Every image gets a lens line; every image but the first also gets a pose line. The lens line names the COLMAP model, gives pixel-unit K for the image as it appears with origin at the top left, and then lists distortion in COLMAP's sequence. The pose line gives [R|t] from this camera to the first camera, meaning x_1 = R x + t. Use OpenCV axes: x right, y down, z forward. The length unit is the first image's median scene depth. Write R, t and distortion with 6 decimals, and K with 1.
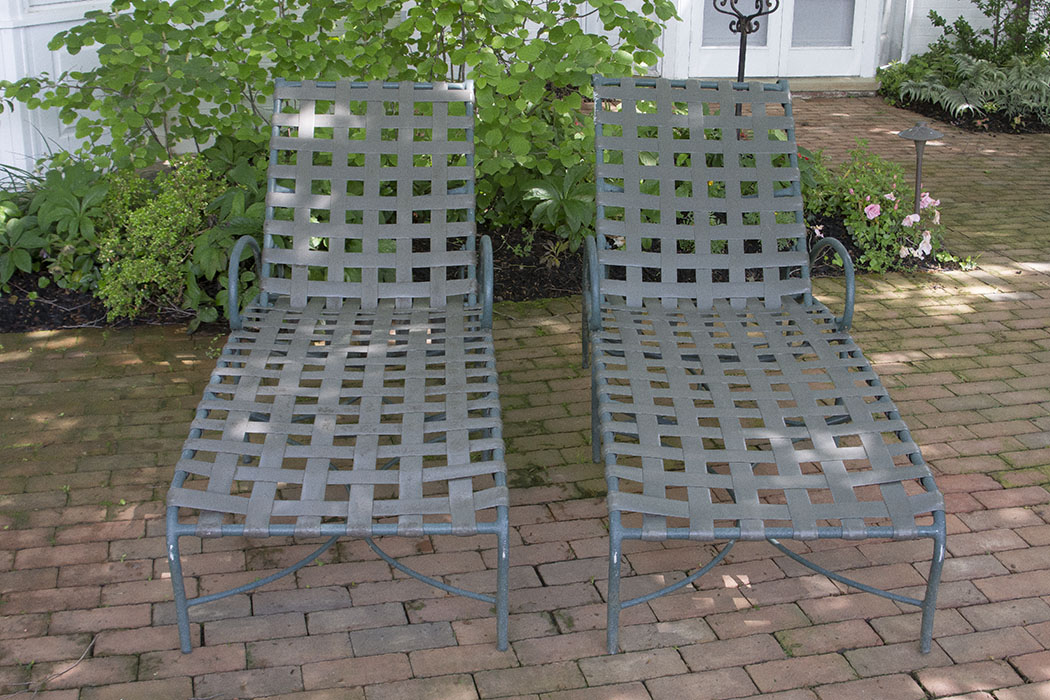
lens RADIAL K [[1300.8, 0, 523.0], [0, 1300.8, 356.2], [0, 0, 1]] dist [-0.136213, 0.000000]
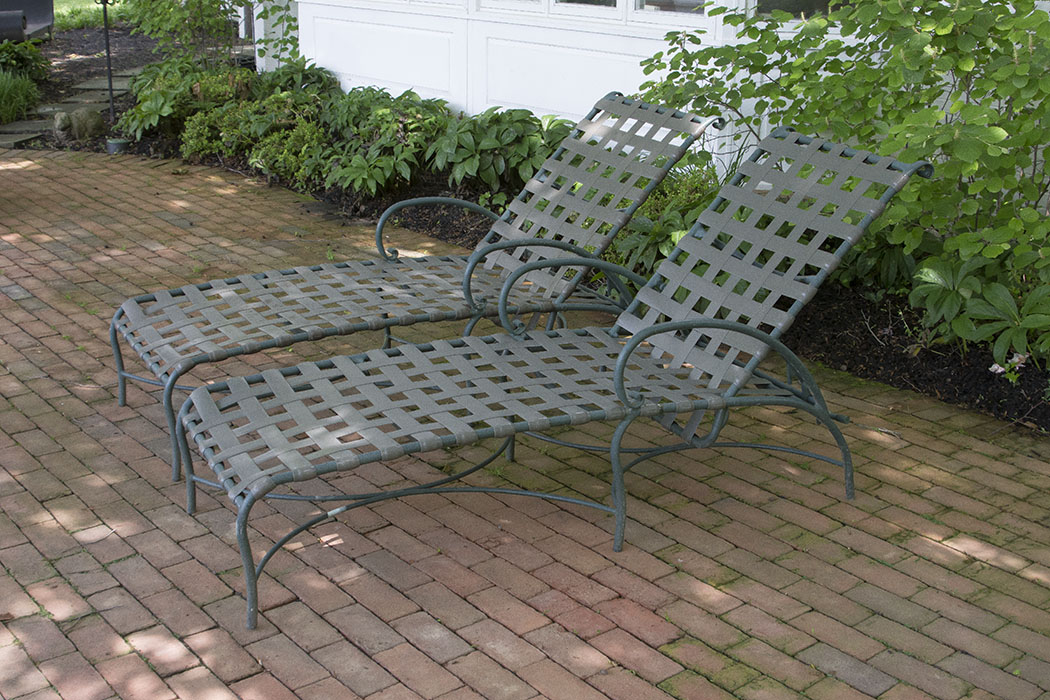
lens RADIAL K [[1349.3, 0, 525.2], [0, 1349.3, 342.4], [0, 0, 1]] dist [-0.145920, 0.000000]
pose [[0.423530, 0.265561, -0.866083, 0.930069], [-0.321187, 0.937976, 0.130539, -0.147197], [0.847031, 0.222888, 0.482555, 0.431519]]
